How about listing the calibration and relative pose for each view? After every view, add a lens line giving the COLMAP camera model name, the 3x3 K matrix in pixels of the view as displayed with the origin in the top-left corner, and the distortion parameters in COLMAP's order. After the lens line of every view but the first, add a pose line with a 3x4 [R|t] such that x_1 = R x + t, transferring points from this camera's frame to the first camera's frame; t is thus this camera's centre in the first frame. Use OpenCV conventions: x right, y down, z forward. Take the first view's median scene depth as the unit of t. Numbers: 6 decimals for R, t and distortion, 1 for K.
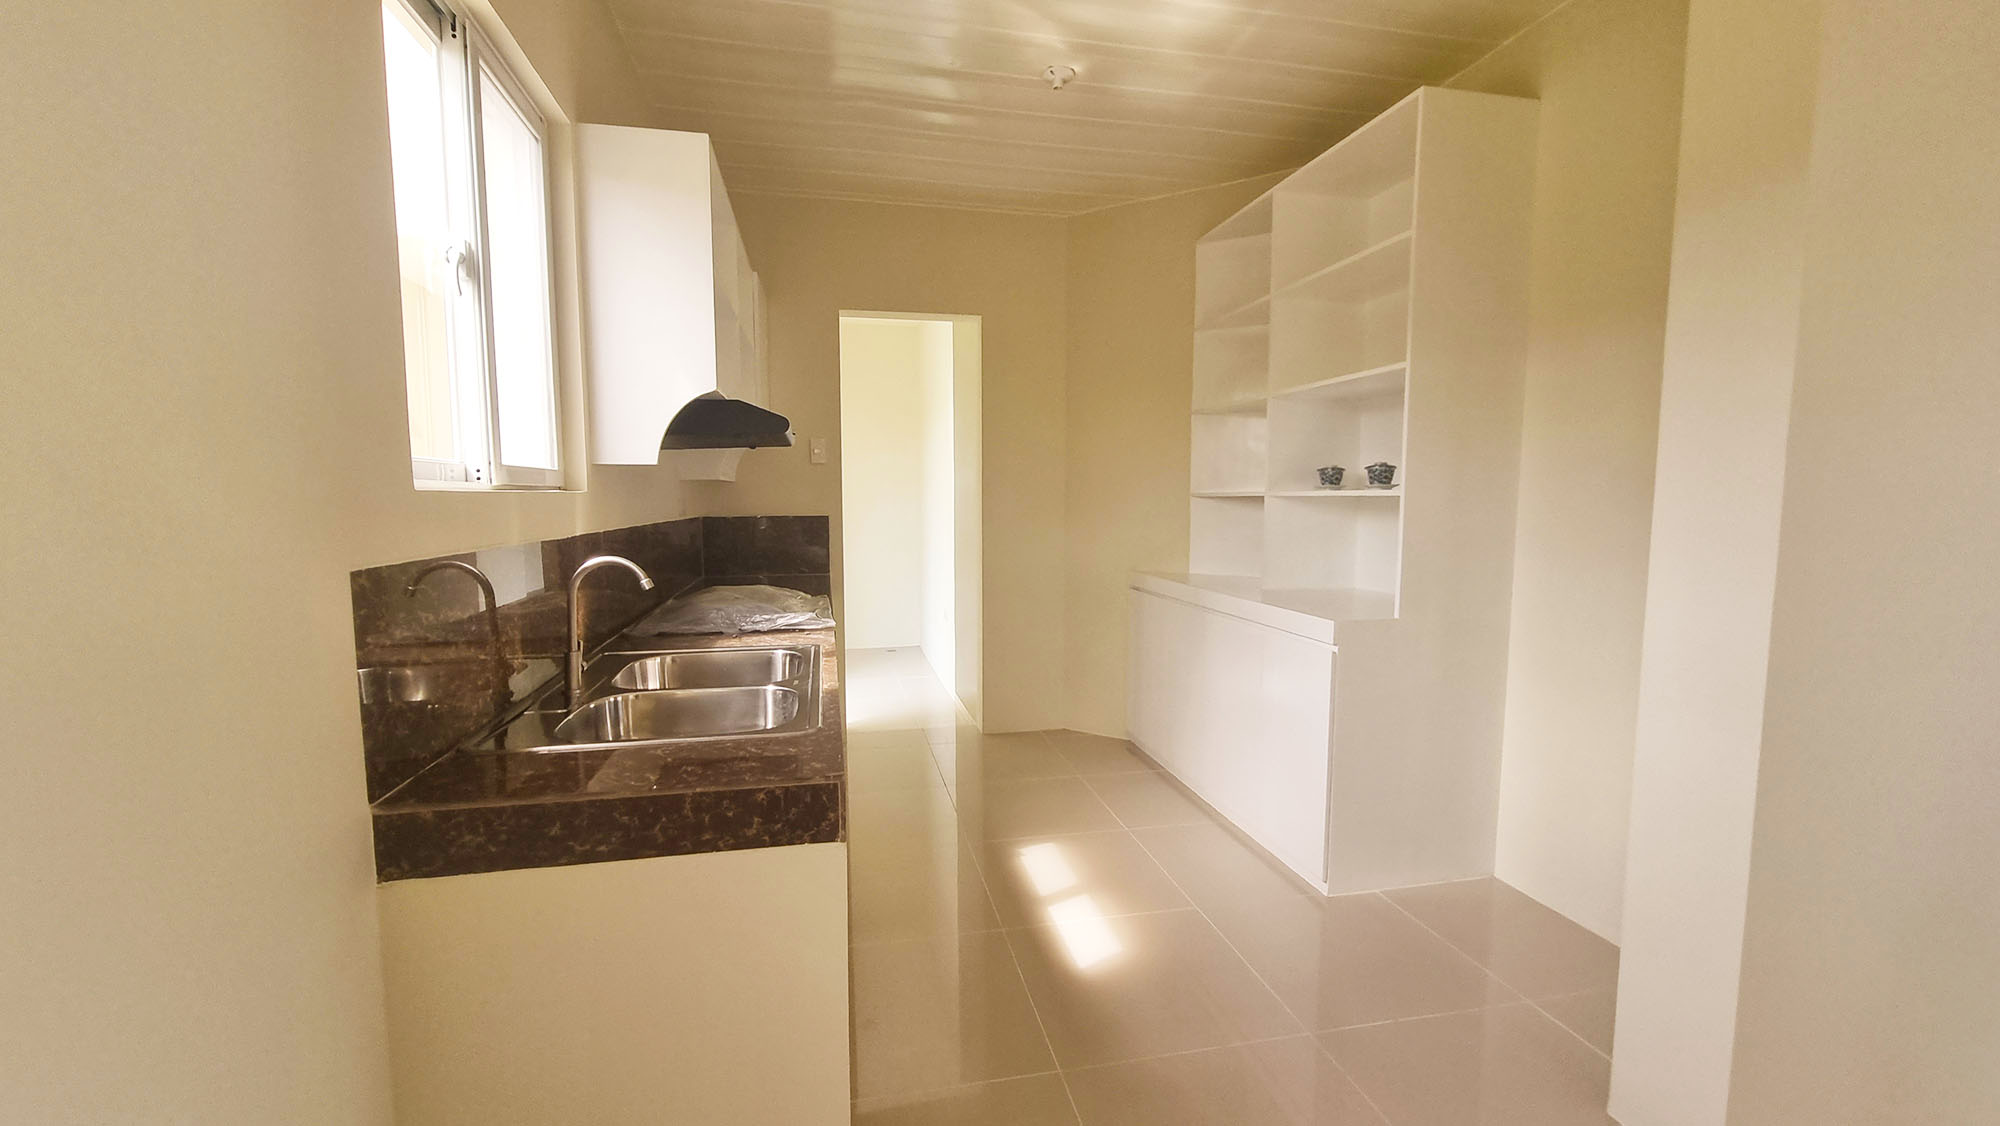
lens RADIAL K [[821.8, 0, 997.1], [0, 821.8, 574.8], [0, 0, 1]] dist [-0.003715, -0.000229]
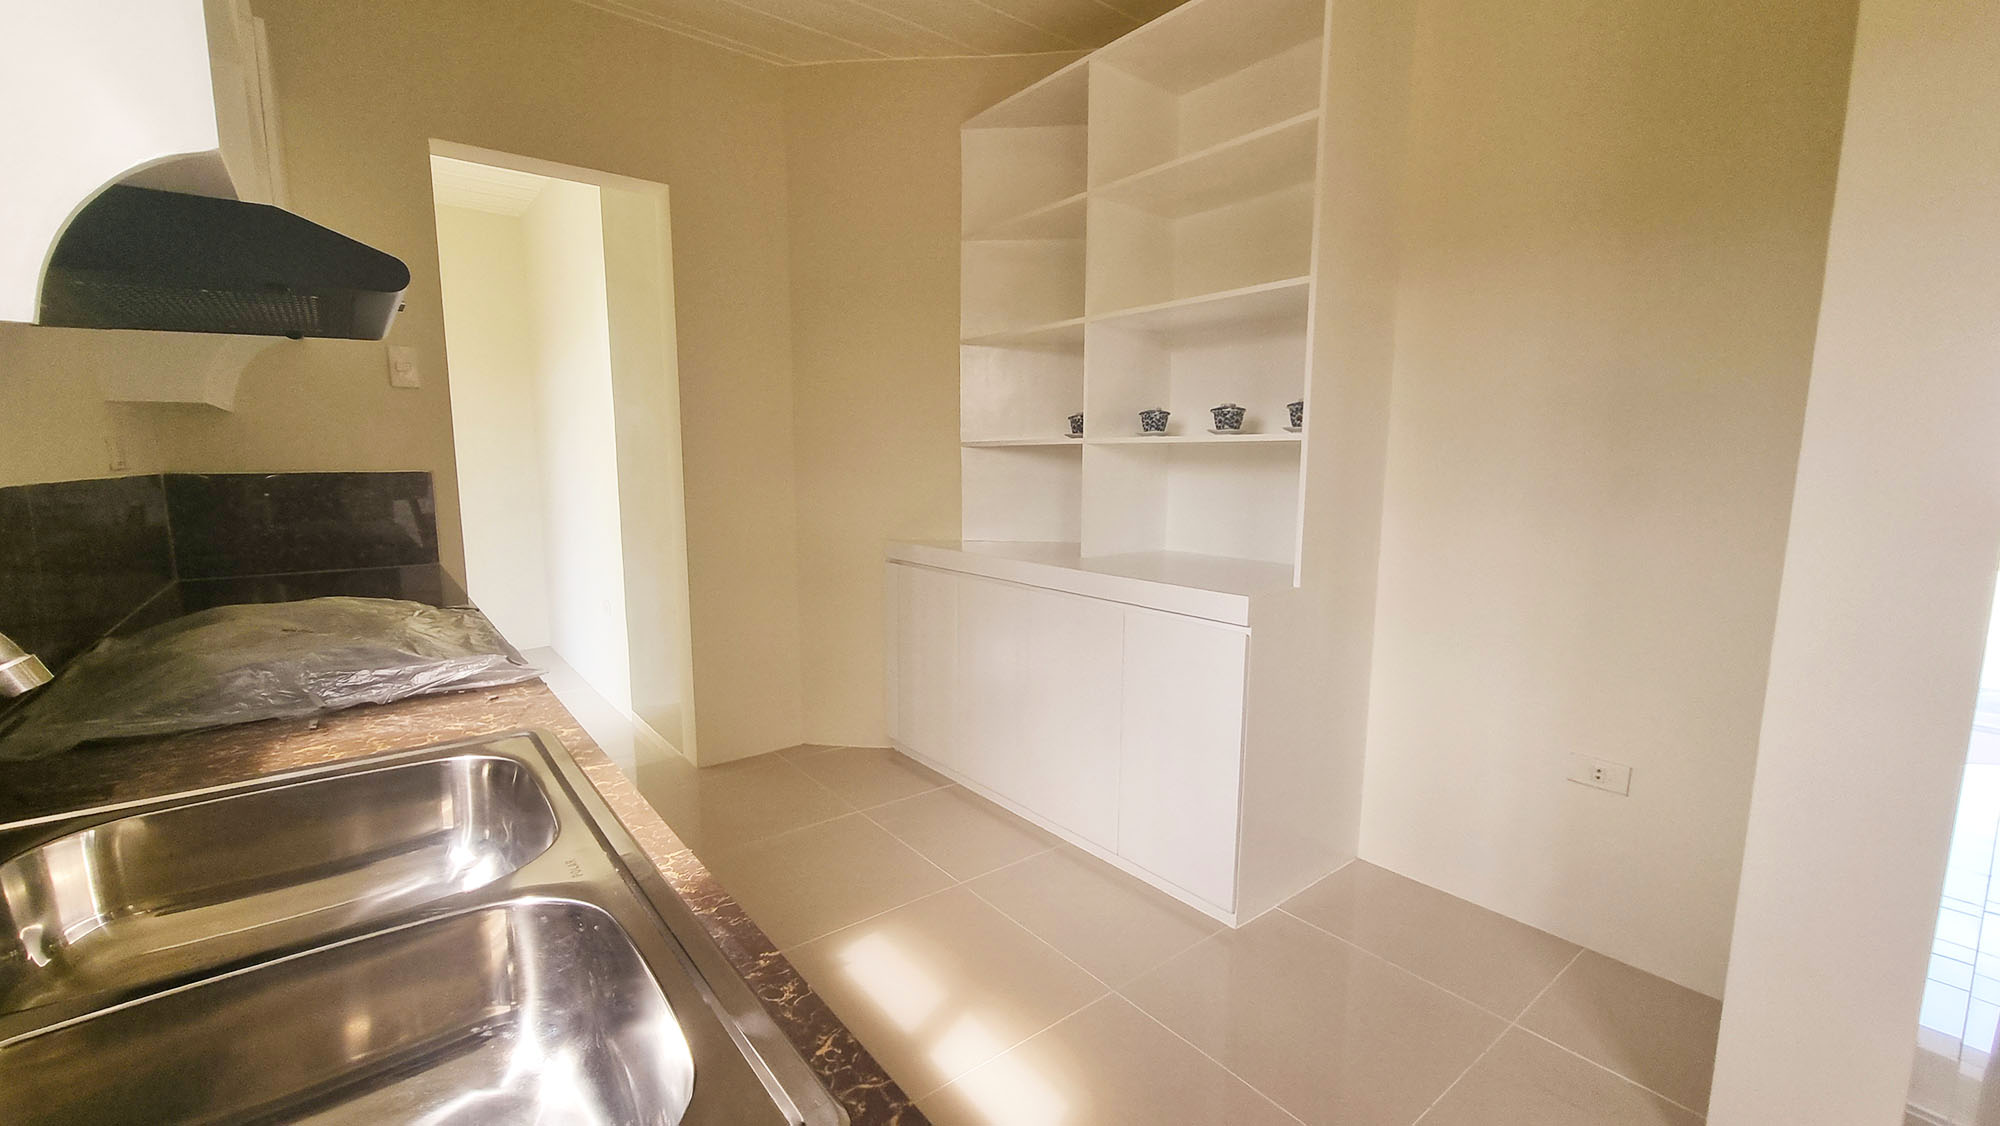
lens RADIAL K [[821.8, 0, 997.1], [0, 821.8, 574.8], [0, 0, 1]] dist [-0.003715, -0.000229]
pose [[0.895265, -0.057801, 0.441769, -0.126648], [0.037120, 0.997778, 0.055323, -0.014246], [-0.443986, -0.033130, 0.895421, 0.309132]]
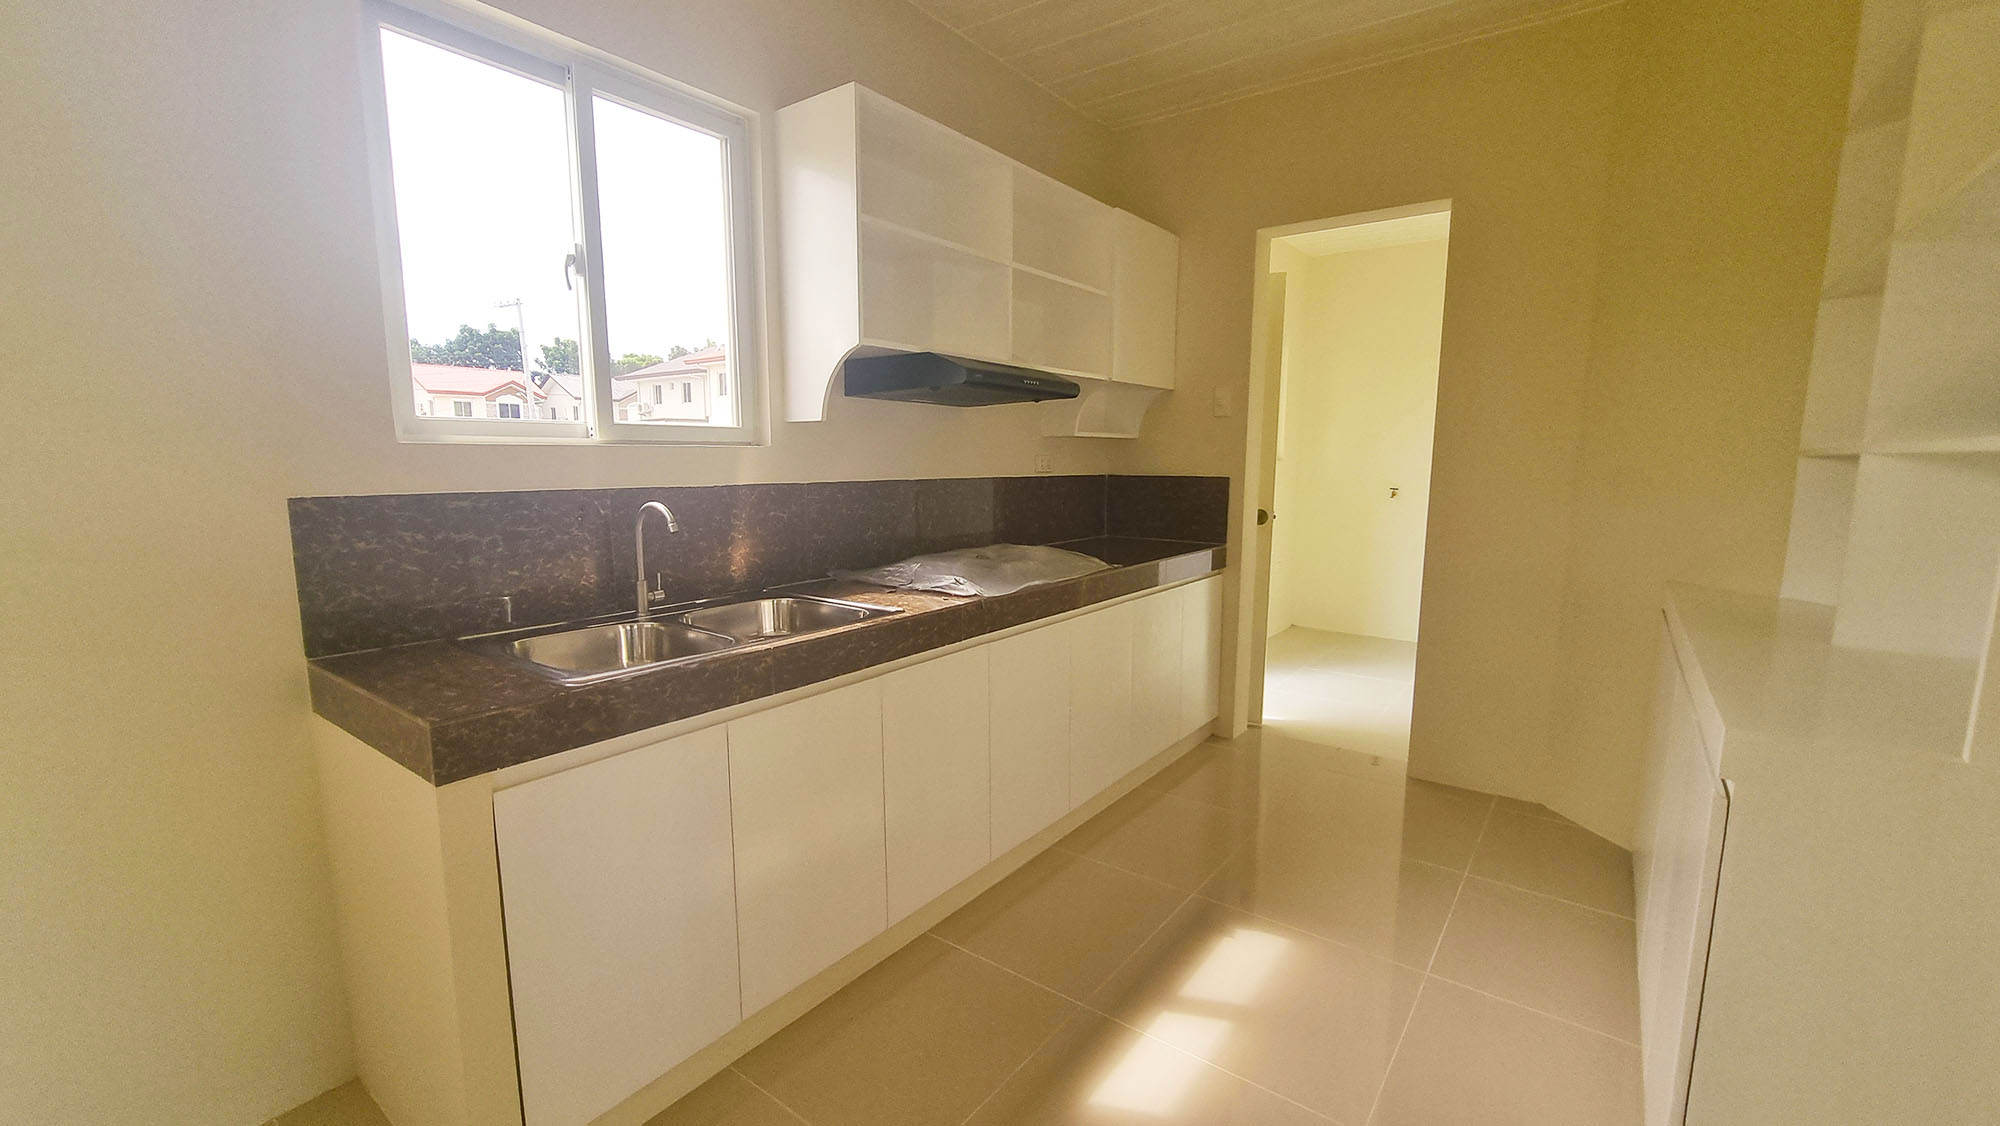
lens RADIAL K [[821.8, 0, 997.1], [0, 821.8, 574.8], [0, 0, 1]] dist [-0.003715, -0.000229]
pose [[0.664605, 0.110748, -0.738942, 0.365308], [-0.075704, 0.993846, 0.080864, -0.026621], [0.743350, 0.002198, 0.668899, 0.310732]]
